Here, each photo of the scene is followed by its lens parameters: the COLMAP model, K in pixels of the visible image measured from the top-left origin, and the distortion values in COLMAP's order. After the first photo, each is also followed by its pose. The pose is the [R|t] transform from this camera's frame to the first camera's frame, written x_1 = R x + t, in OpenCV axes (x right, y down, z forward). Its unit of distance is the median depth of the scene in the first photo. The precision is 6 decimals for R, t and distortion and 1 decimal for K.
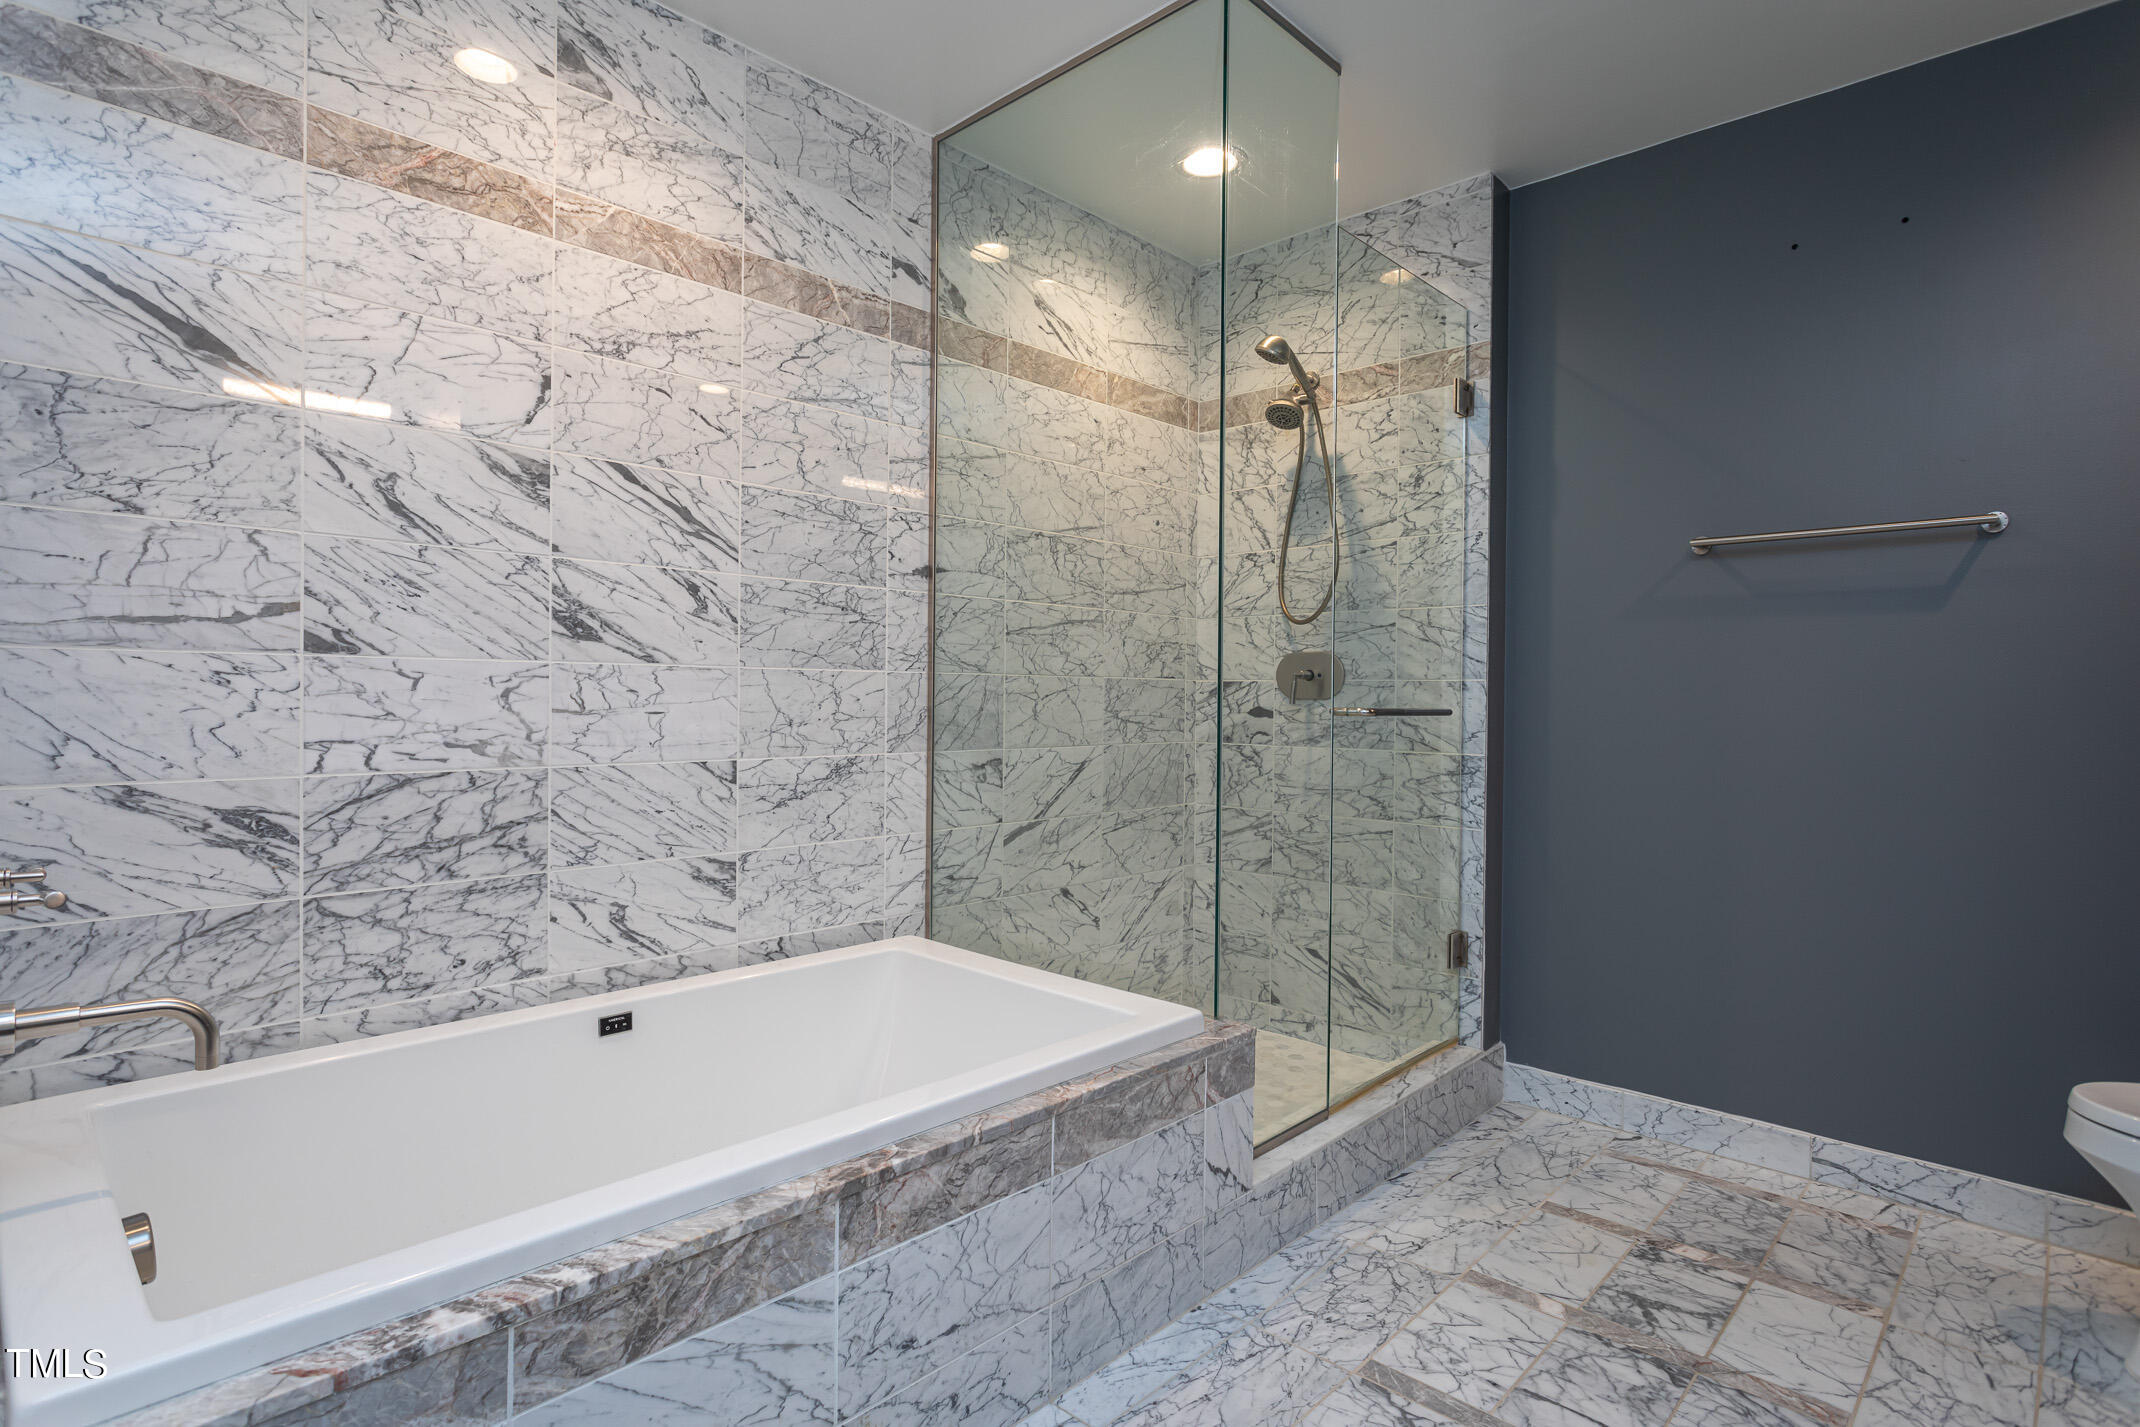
lens RADIAL K [[1070.3, 0, 1070.0], [0, 1070.3, 713.5], [0, 0, 1]] dist [-0.007062, 0.001522]
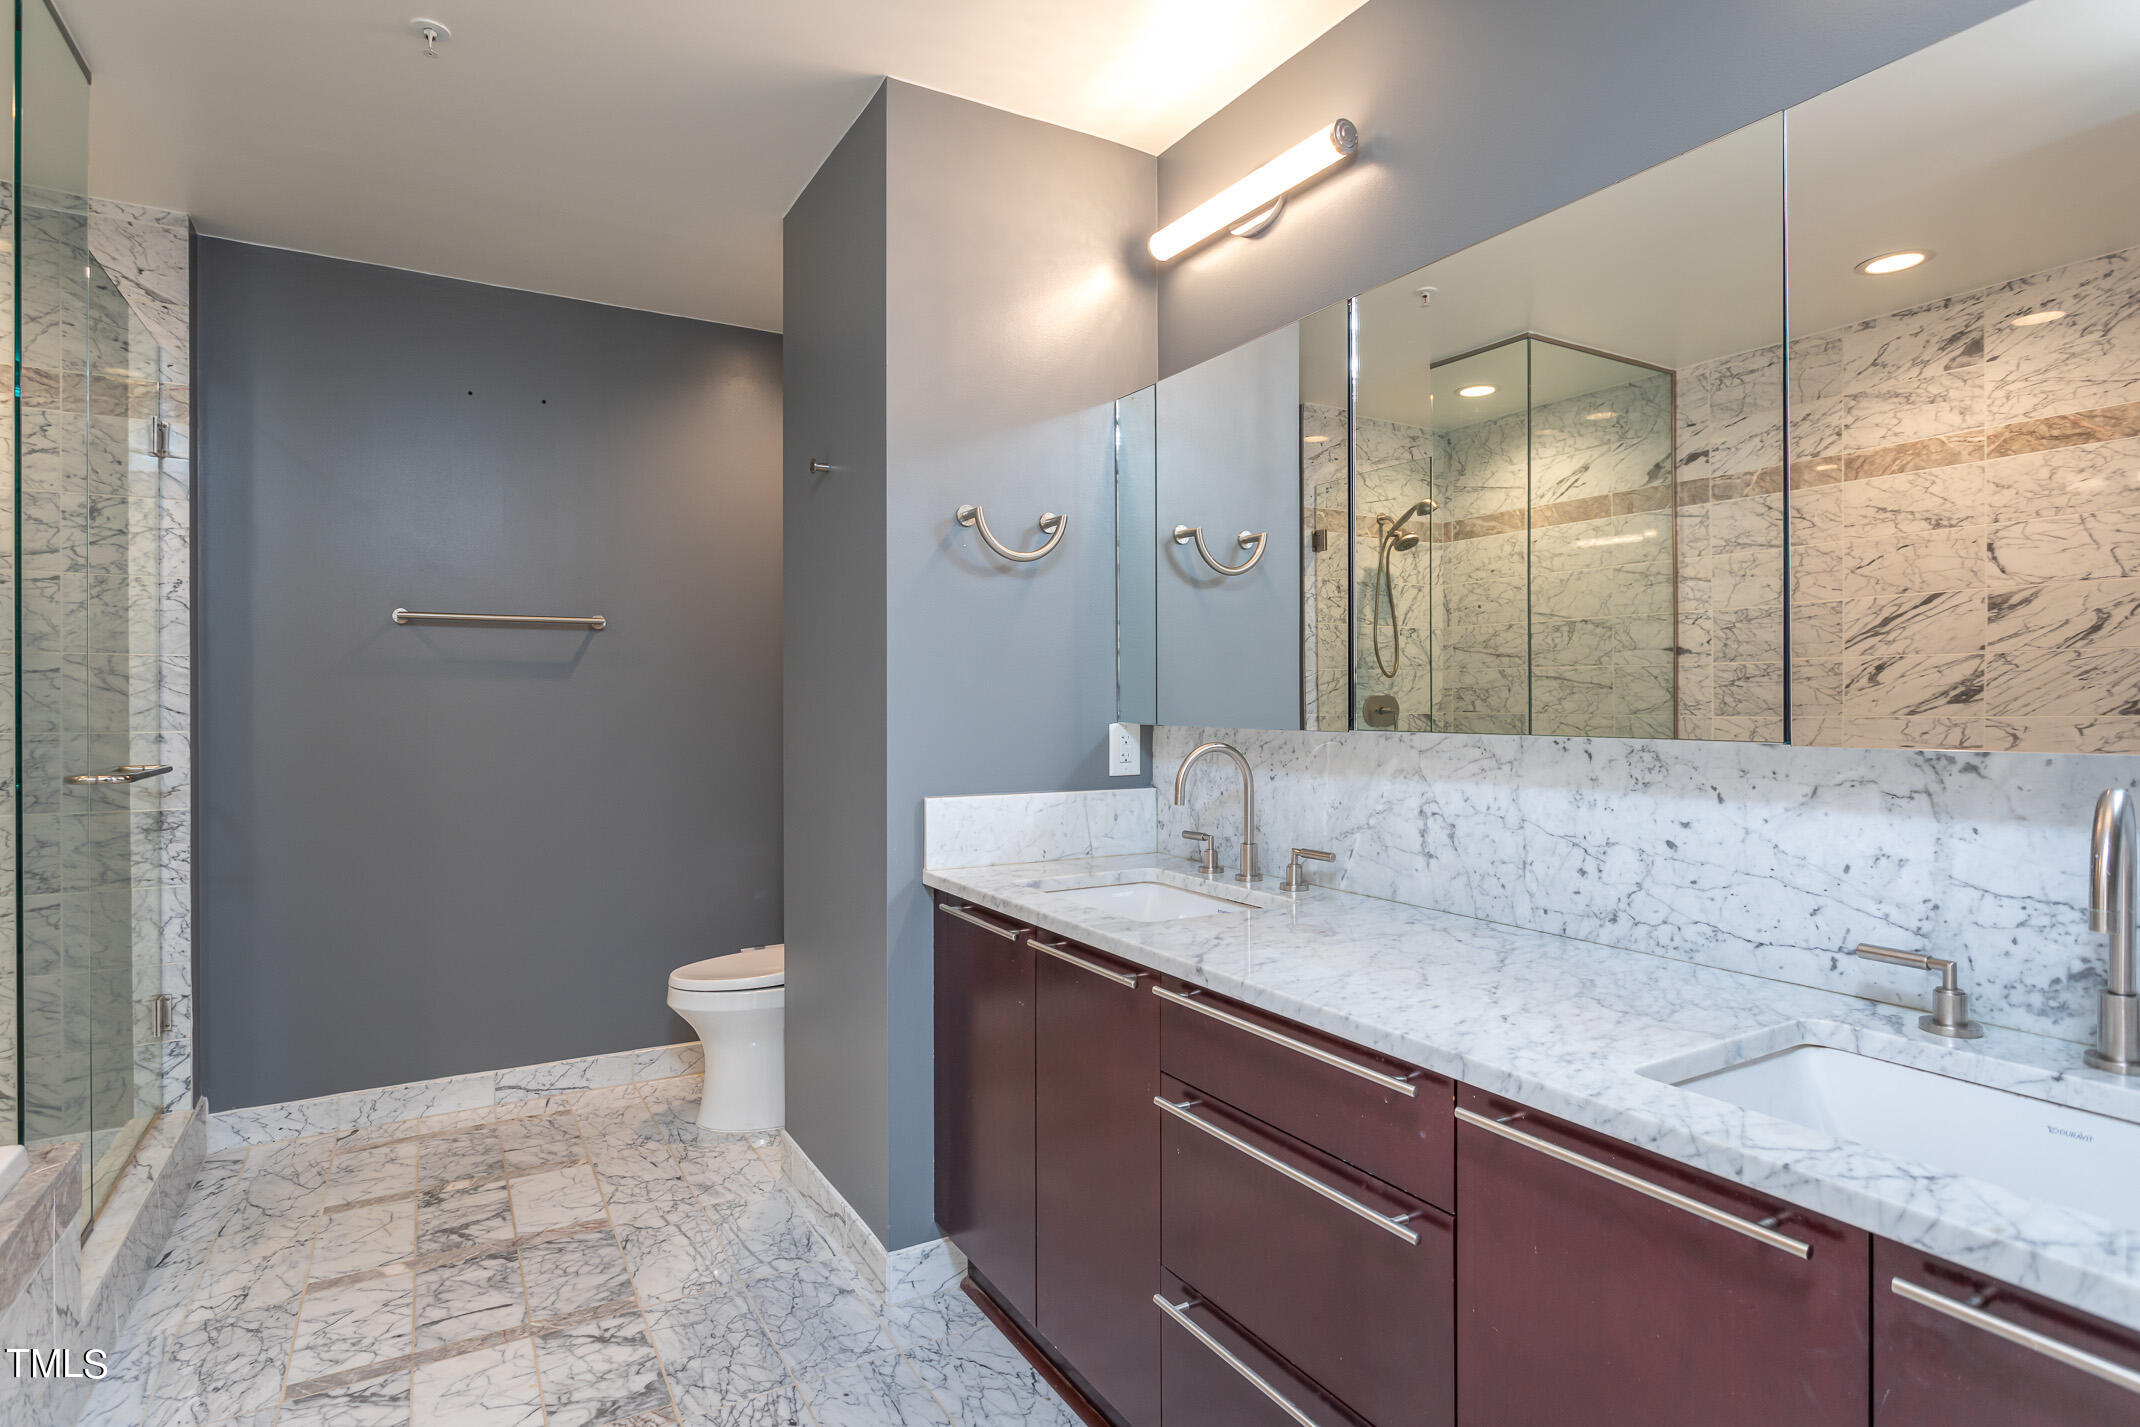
lens RADIAL K [[1070.3, 0, 1070.0], [0, 1070.3, 713.5], [0, 0, 1]] dist [-0.007062, 0.001522]
pose [[0.259057, -0.016813, 0.965716, -0.413714], [0.013015, 0.999818, 0.013916, -0.061379], [-0.965774, 0.008964, 0.259229, -0.039323]]
